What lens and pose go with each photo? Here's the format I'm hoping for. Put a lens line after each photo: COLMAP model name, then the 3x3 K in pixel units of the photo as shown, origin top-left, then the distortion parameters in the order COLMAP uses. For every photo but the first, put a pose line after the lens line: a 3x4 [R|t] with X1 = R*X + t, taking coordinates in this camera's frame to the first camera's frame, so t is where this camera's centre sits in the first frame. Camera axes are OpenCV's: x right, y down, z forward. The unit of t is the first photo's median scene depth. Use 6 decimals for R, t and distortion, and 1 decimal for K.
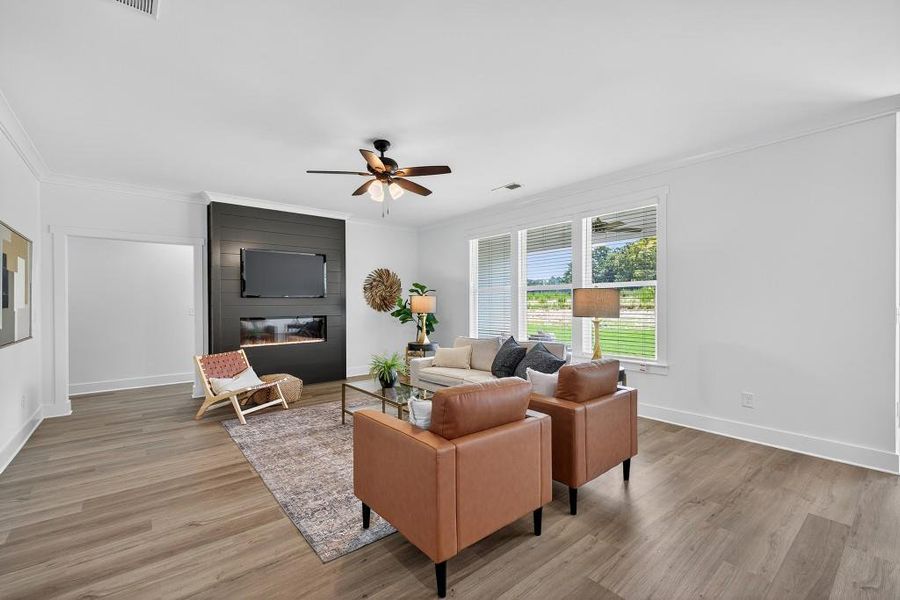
lens RADIAL K [[383.0, 0, 449.3], [0, 383.0, 304.9], [0, 0, 1]] dist [0.000804, -0.000217]
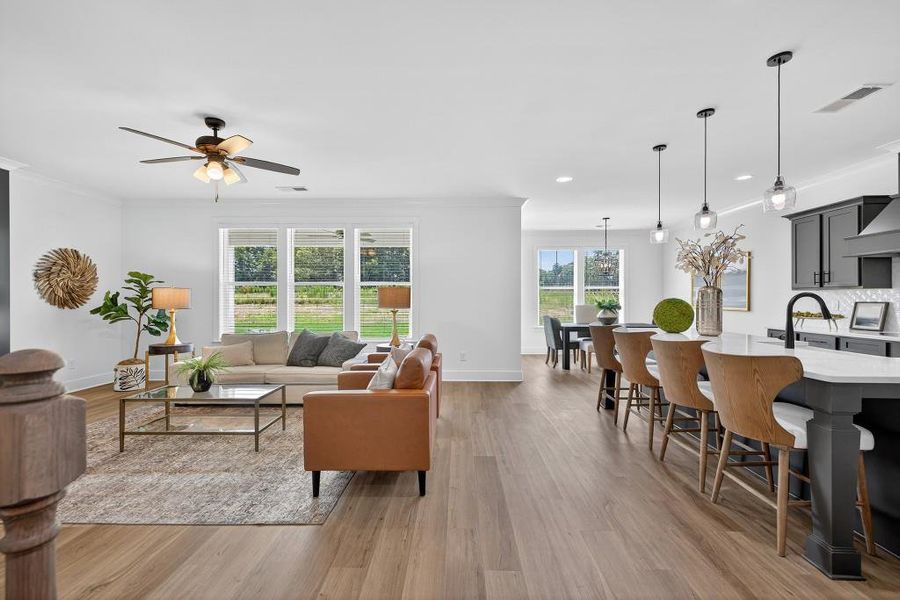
lens RADIAL K [[375.3, 0, 453.5], [0, 375.3, 297.4], [0, 0, 1]] dist [0.003073, 0.000273]
pose [[0.647064, 0.005254, 0.762418, -0.397722], [0.001100, 0.999969, -0.007825, 0.004668], [-0.762435, 0.005902, 0.647038, -0.009500]]
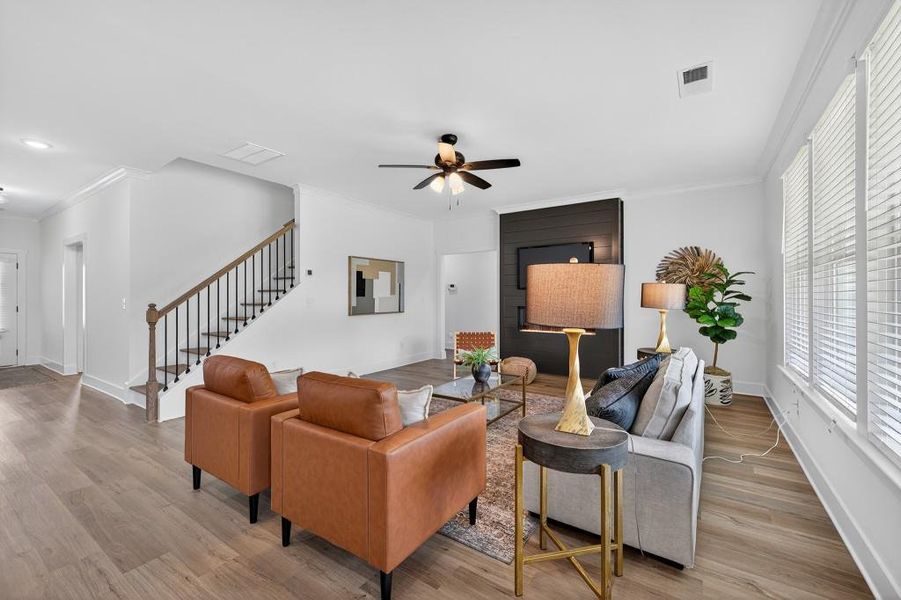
lens RADIAL K [[375.7, 0, 454.0], [0, 375.7, 297.4], [0, 0, 1]] dist [0.003073, 0.000273]
pose [[0.284397, 0.006556, -0.958684, 0.642895], [-0.002042, 0.999978, 0.006232, -0.001632], [0.958704, 0.000185, 0.284405, 0.591204]]
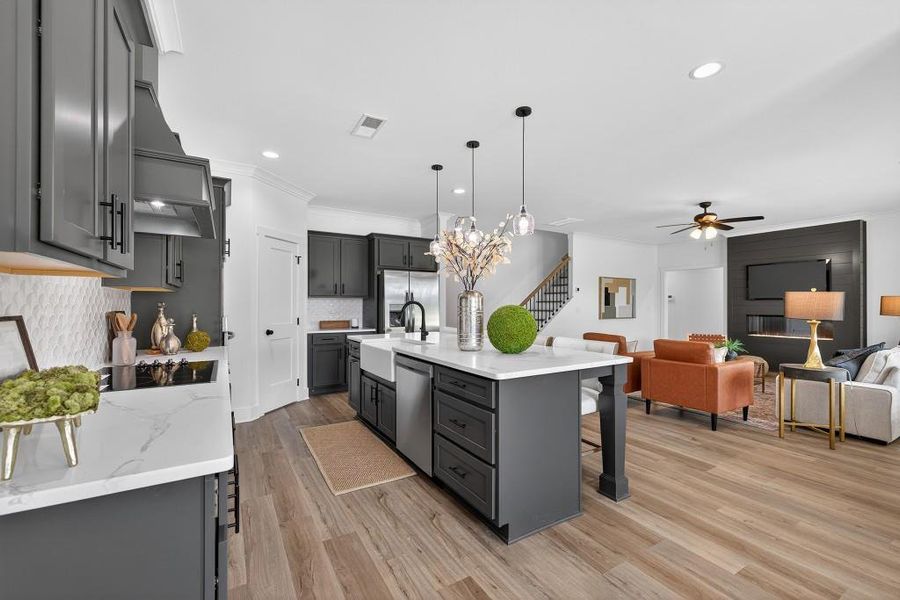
lens RADIAL K [[383.0, 0, 449.3], [0, 383.0, 304.9], [0, 0, 1]] dist [0.000804, -0.000217]
pose [[-0.146283, 0.002224, -0.989240, 1.252265], [-0.003082, 0.999992, 0.002704, -0.002109], [0.989238, 0.003445, -0.146275, 0.154569]]
